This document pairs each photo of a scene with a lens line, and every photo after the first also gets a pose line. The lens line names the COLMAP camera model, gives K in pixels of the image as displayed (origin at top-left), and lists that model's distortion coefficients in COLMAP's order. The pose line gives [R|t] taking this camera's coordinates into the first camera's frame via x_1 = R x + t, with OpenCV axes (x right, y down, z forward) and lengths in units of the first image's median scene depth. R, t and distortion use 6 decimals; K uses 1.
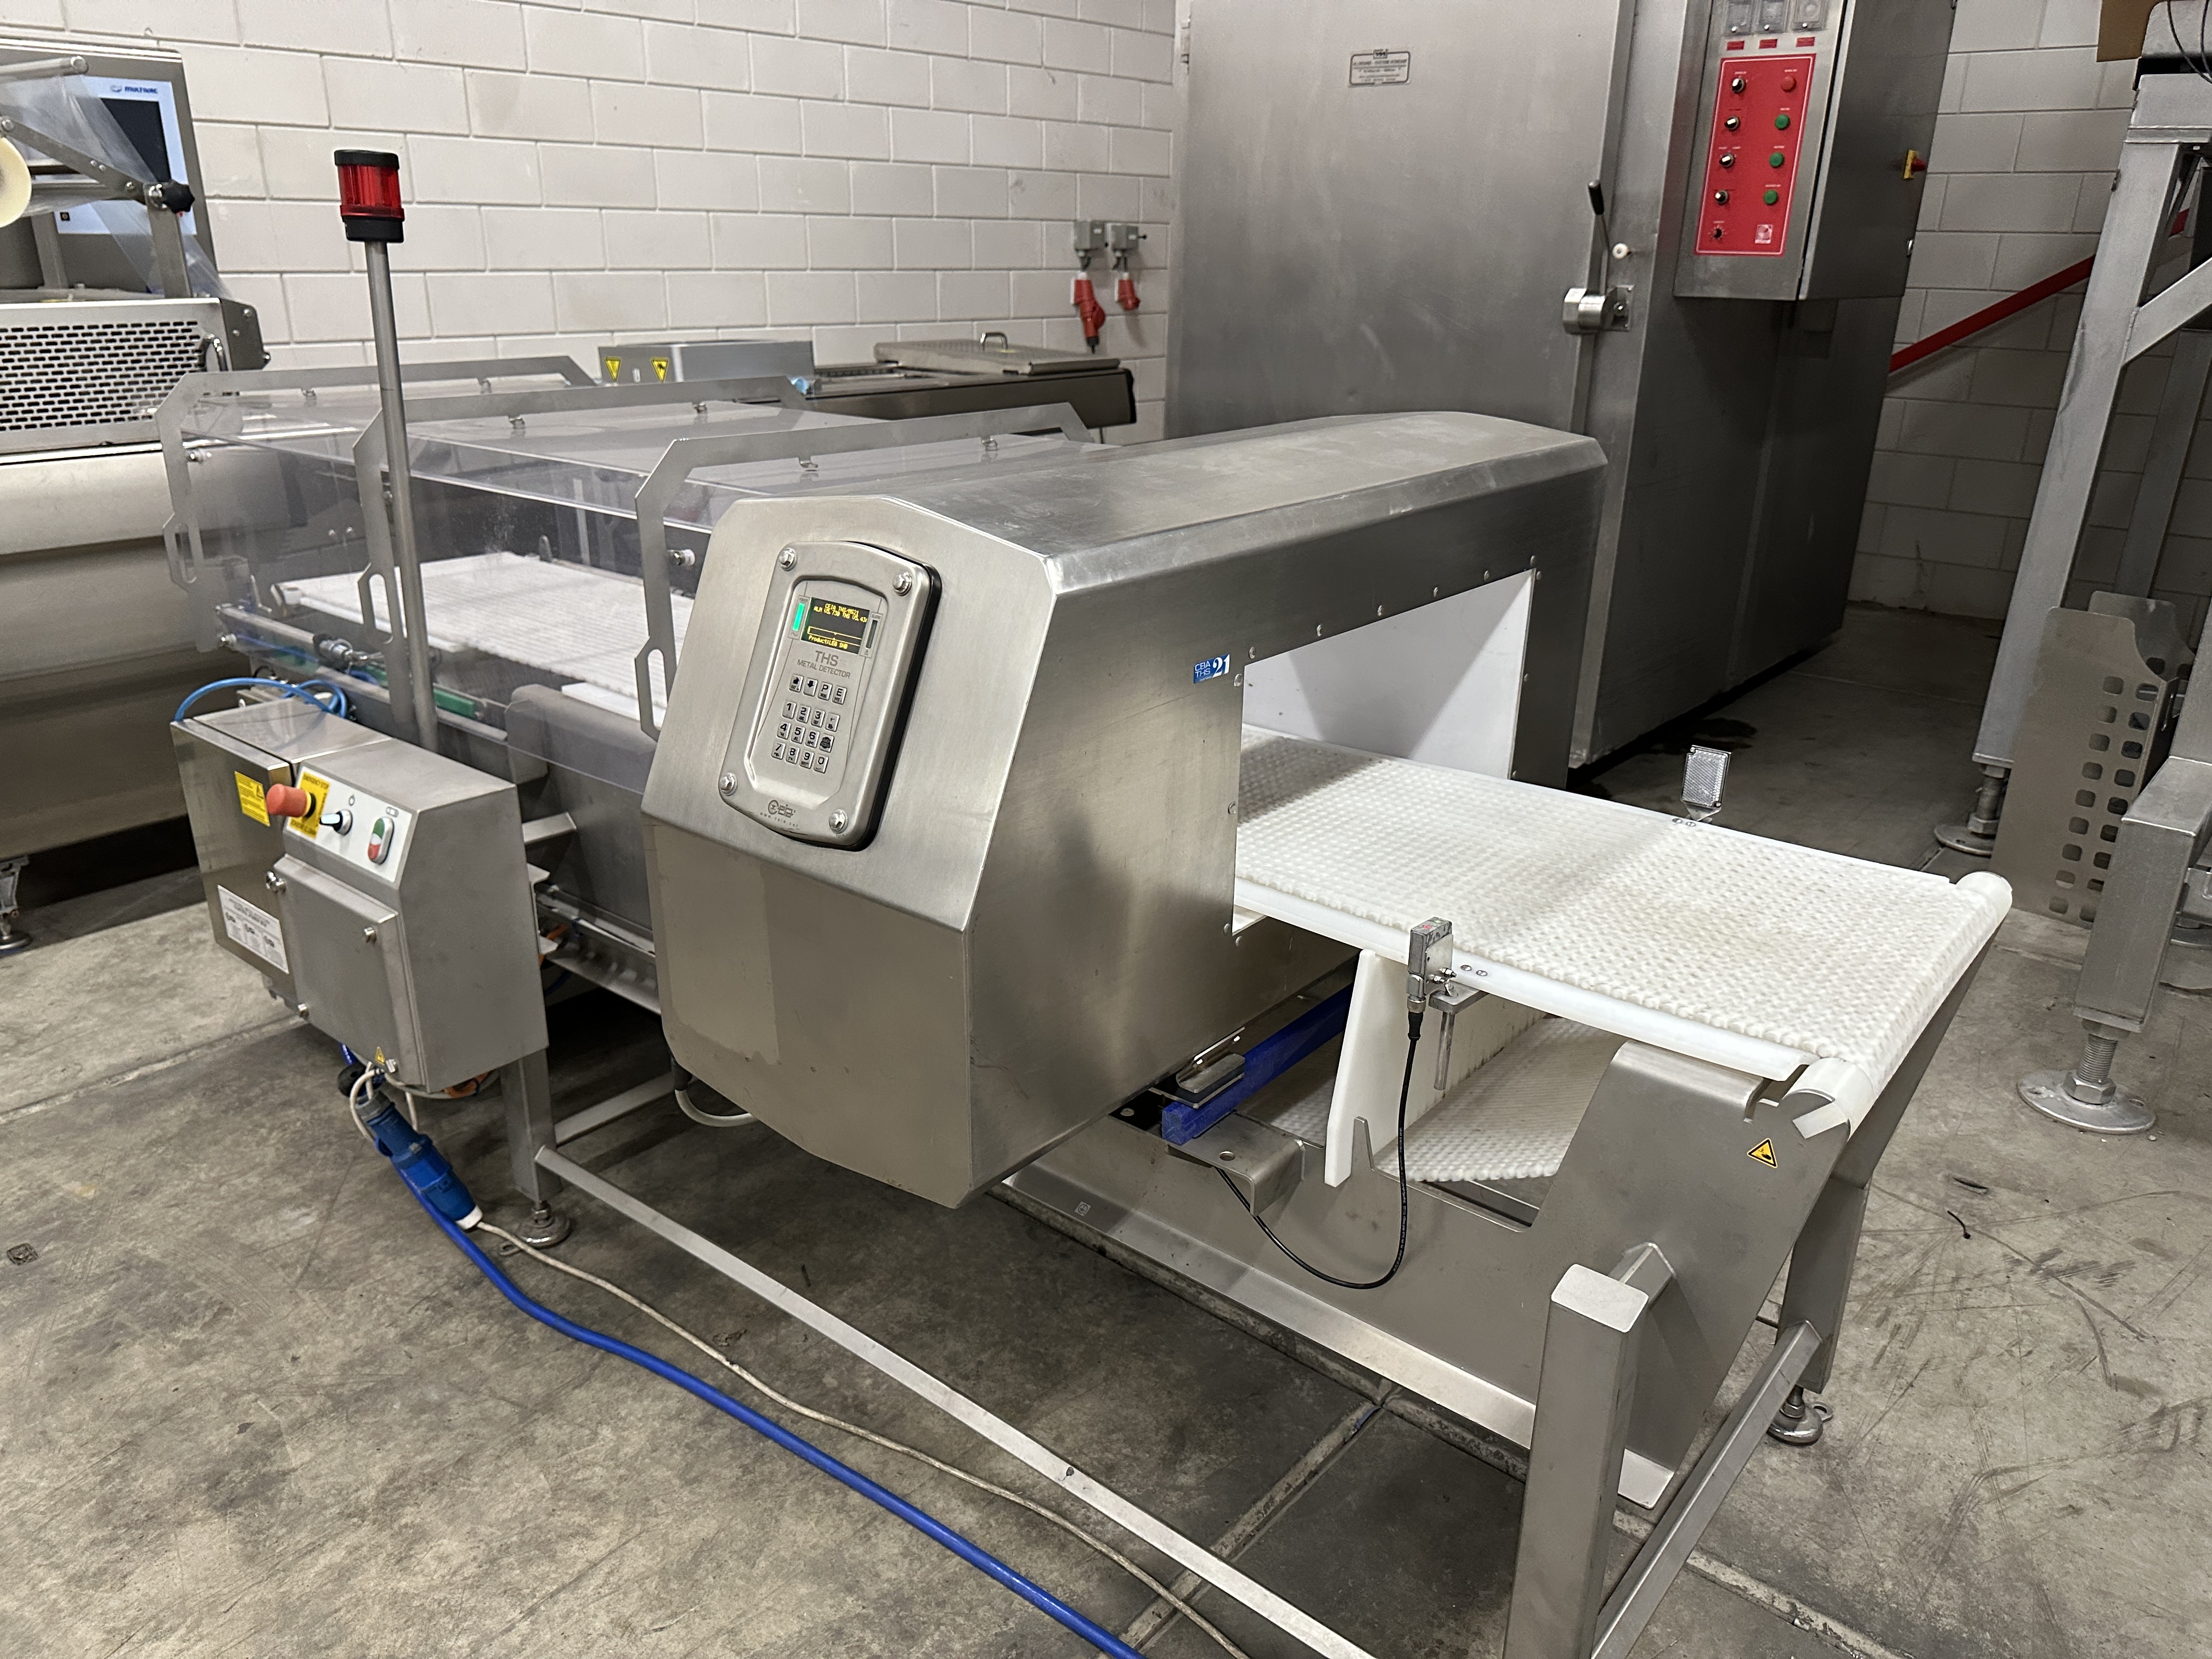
lens RADIAL K [[1599.1, 0, 1094.1], [0, 1599.1, 830.0], [0, 0, 1]] dist [0.017885, -0.029468]
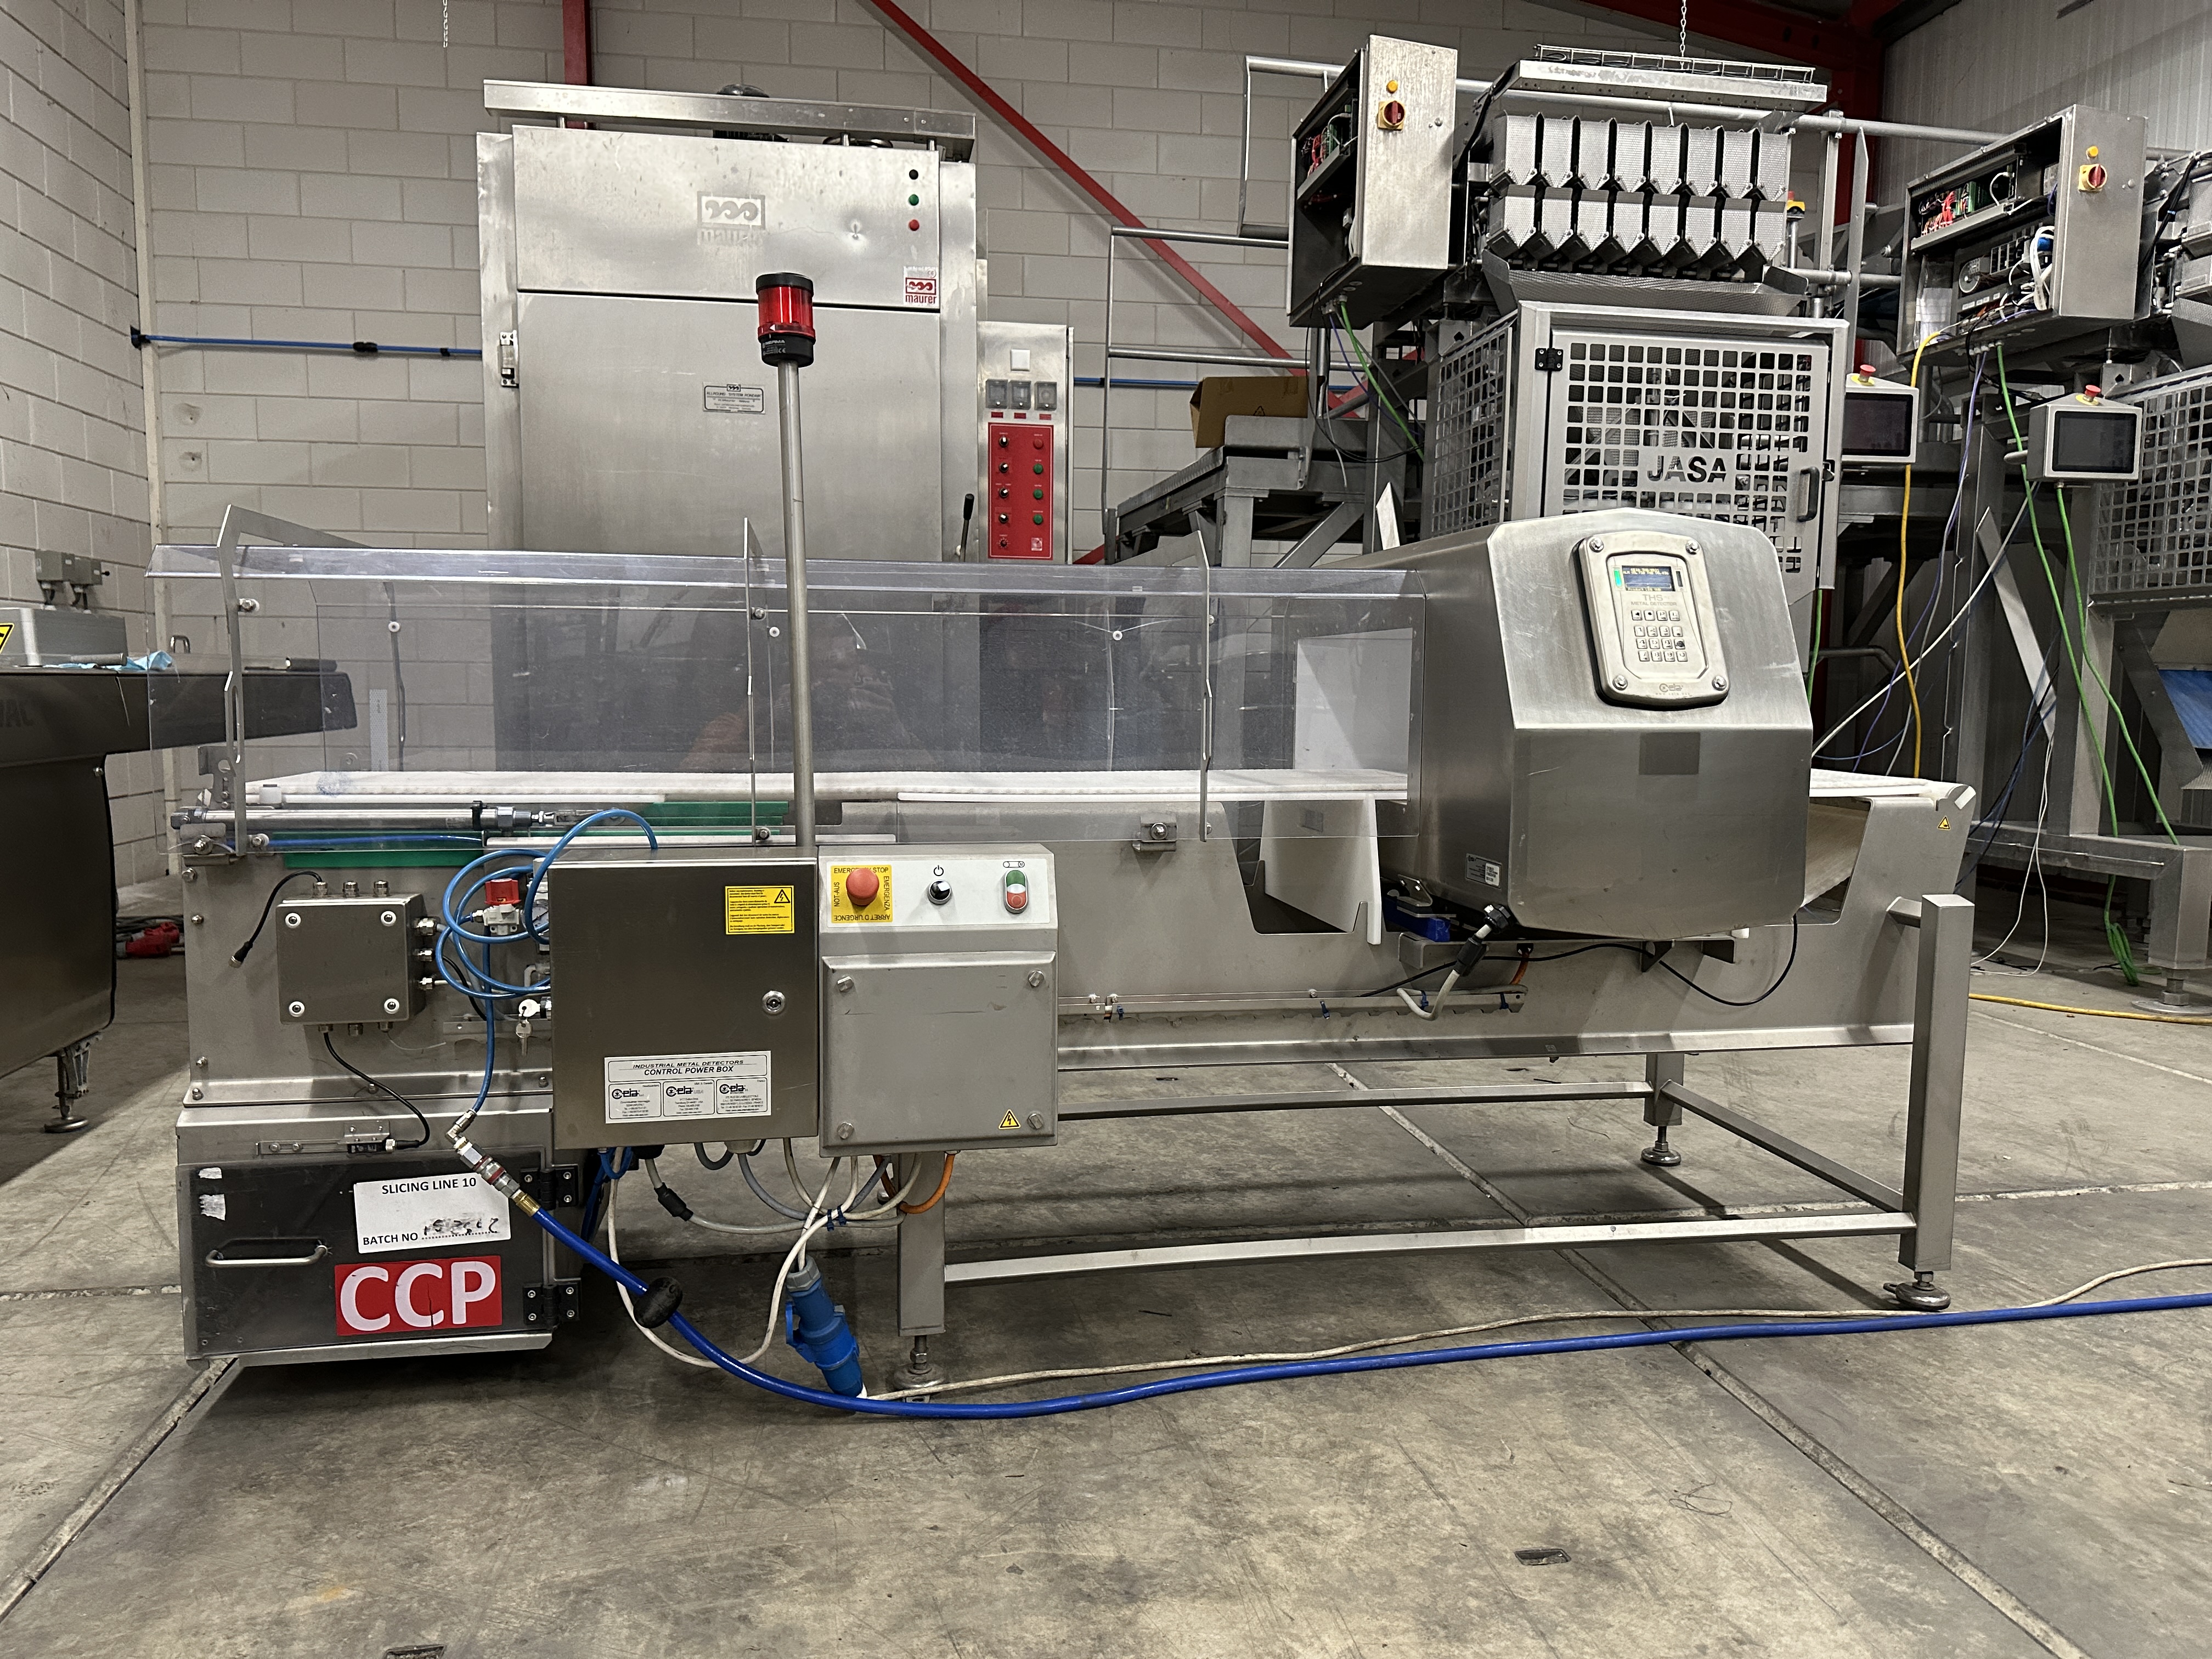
lens RADIAL K [[1574.2, 0, 1118.7], [0, 1574.2, 825.7], [0, 0, 1]] dist [0.049564, -0.060436]
pose [[0.637965, -0.075309, 0.766374, -1.003537], [0.267993, 0.954709, -0.129273, 0.097717], [-0.721928, 0.287854, 0.629253, 0.258770]]
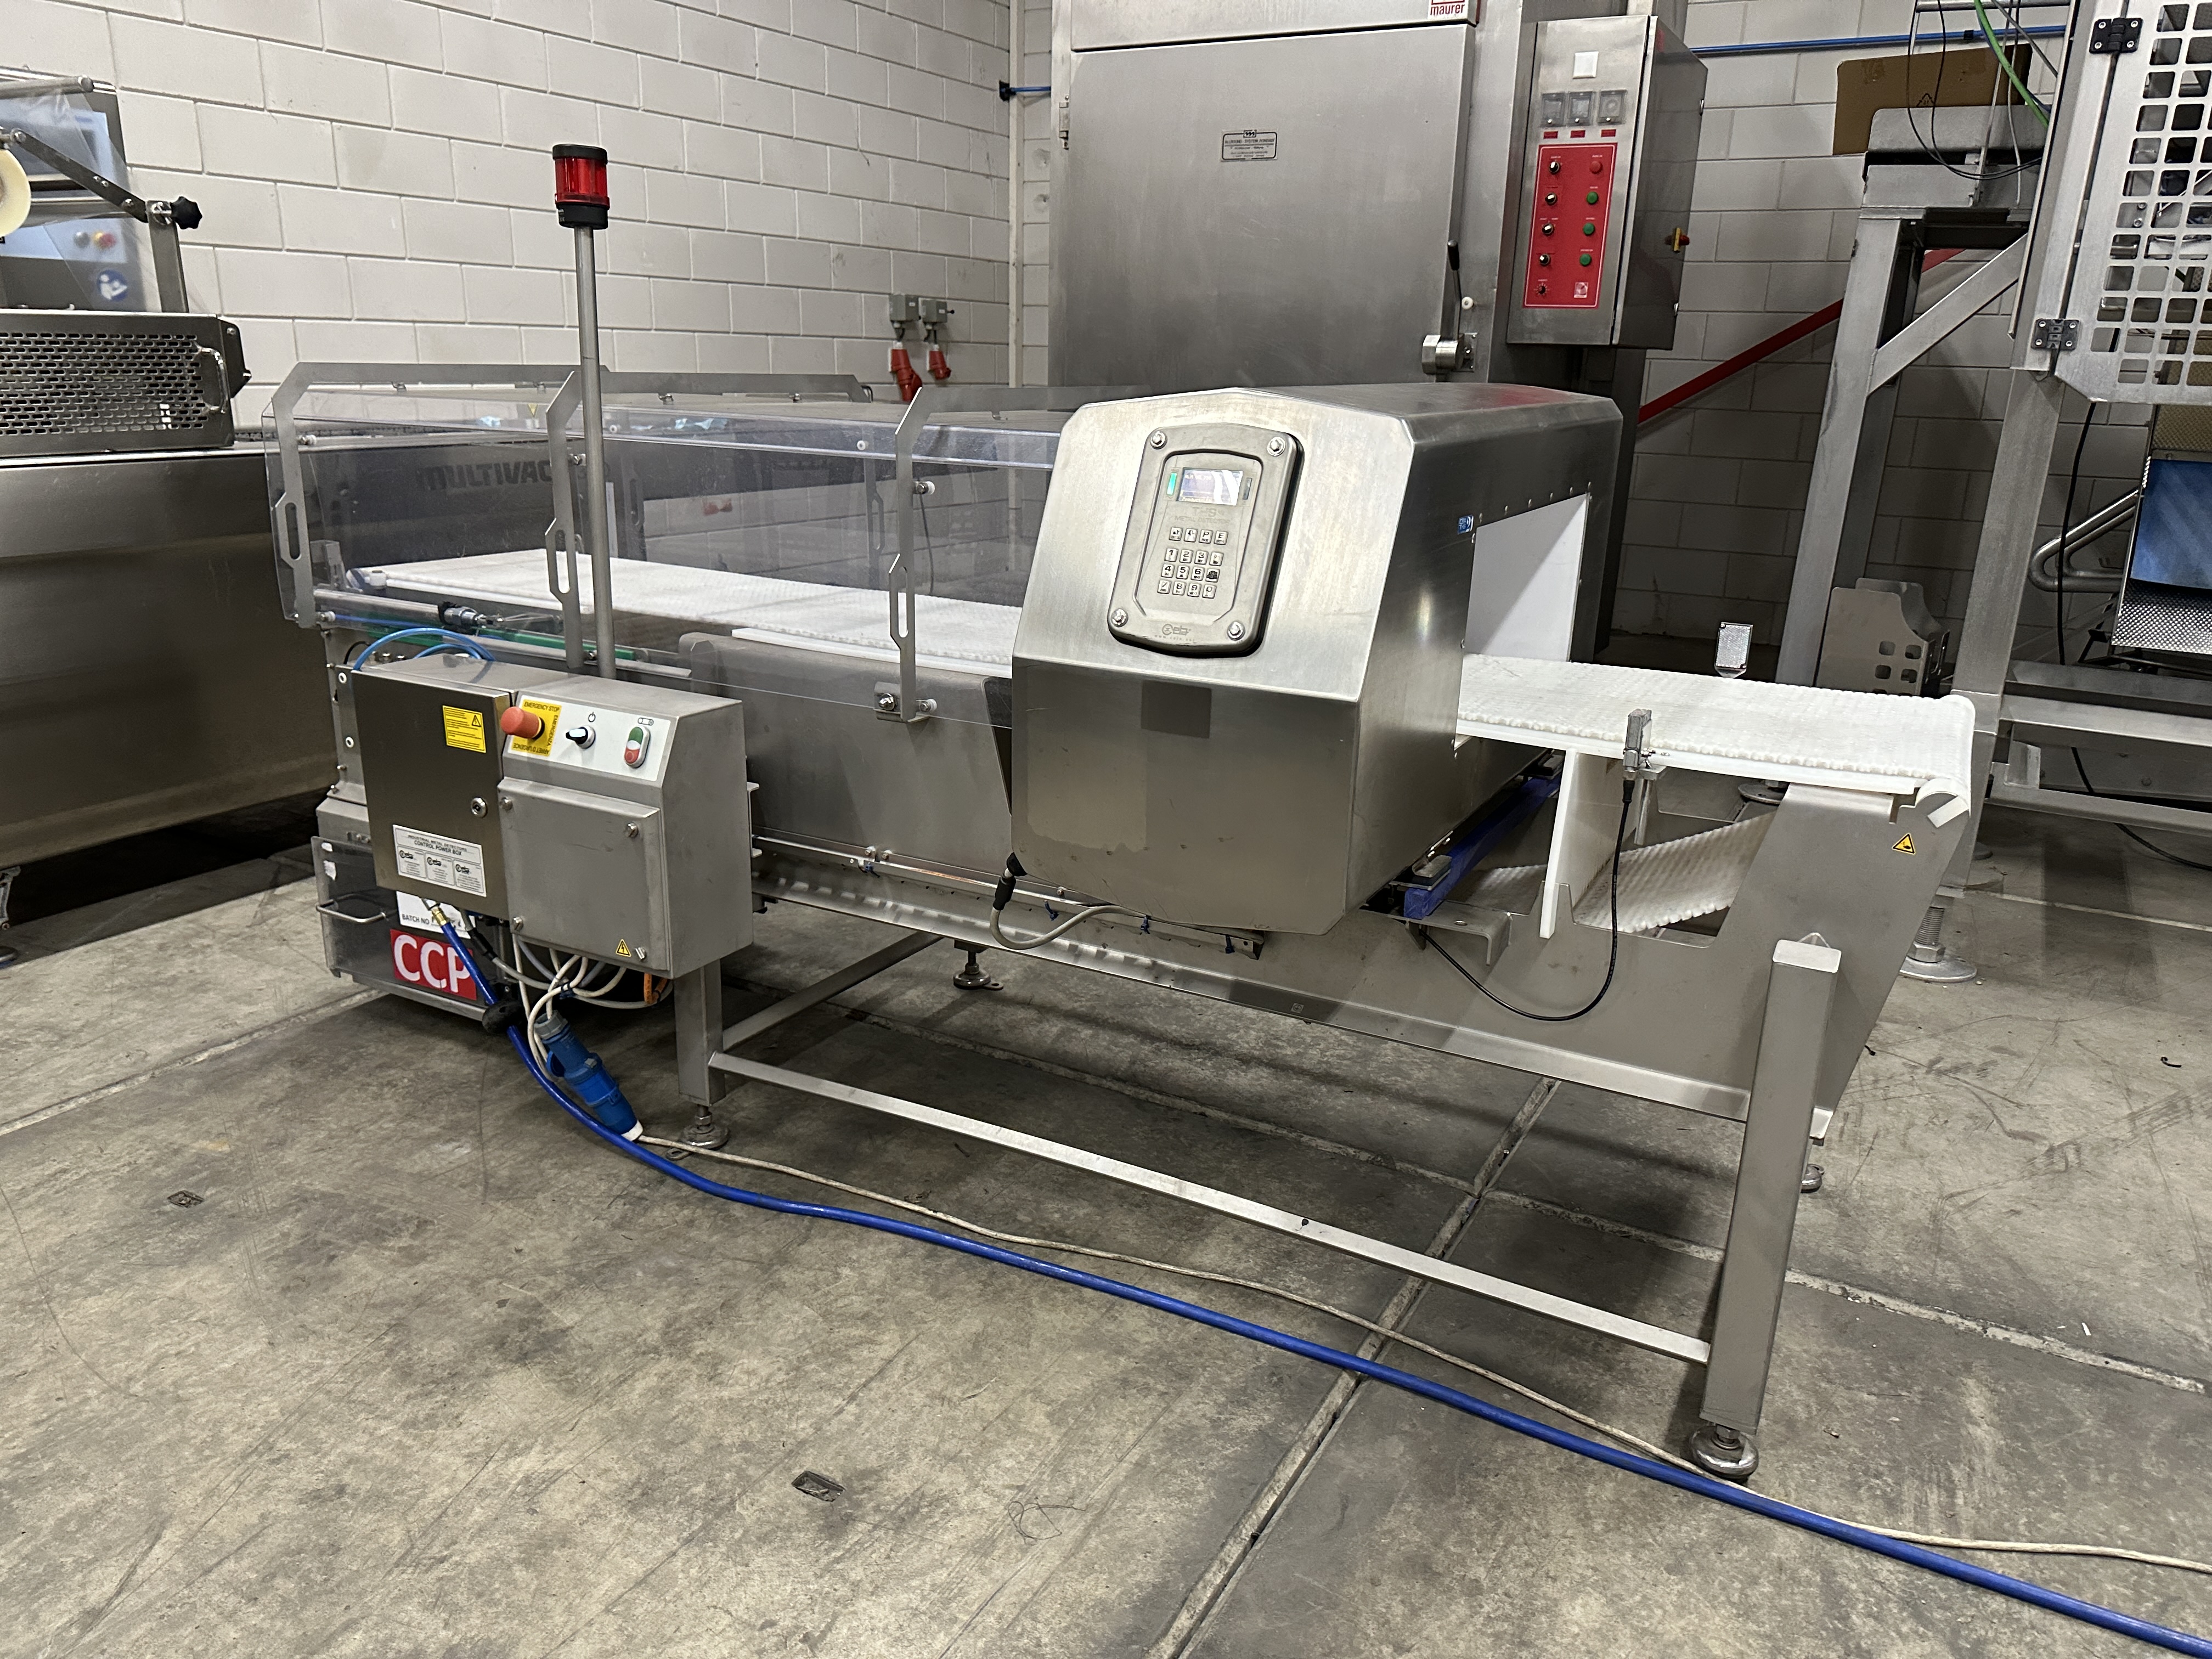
lens RADIAL K [[1588.6, 0, 1106.0], [0, 1588.6, 829.5], [0, 0, 1]] dist [0.060869, -0.096906]
pose [[0.980777, -0.044071, 0.190092, -0.287431], [0.055289, 0.997003, -0.054120, 0.121845], [-0.187137, 0.063590, 0.980273, -0.129787]]
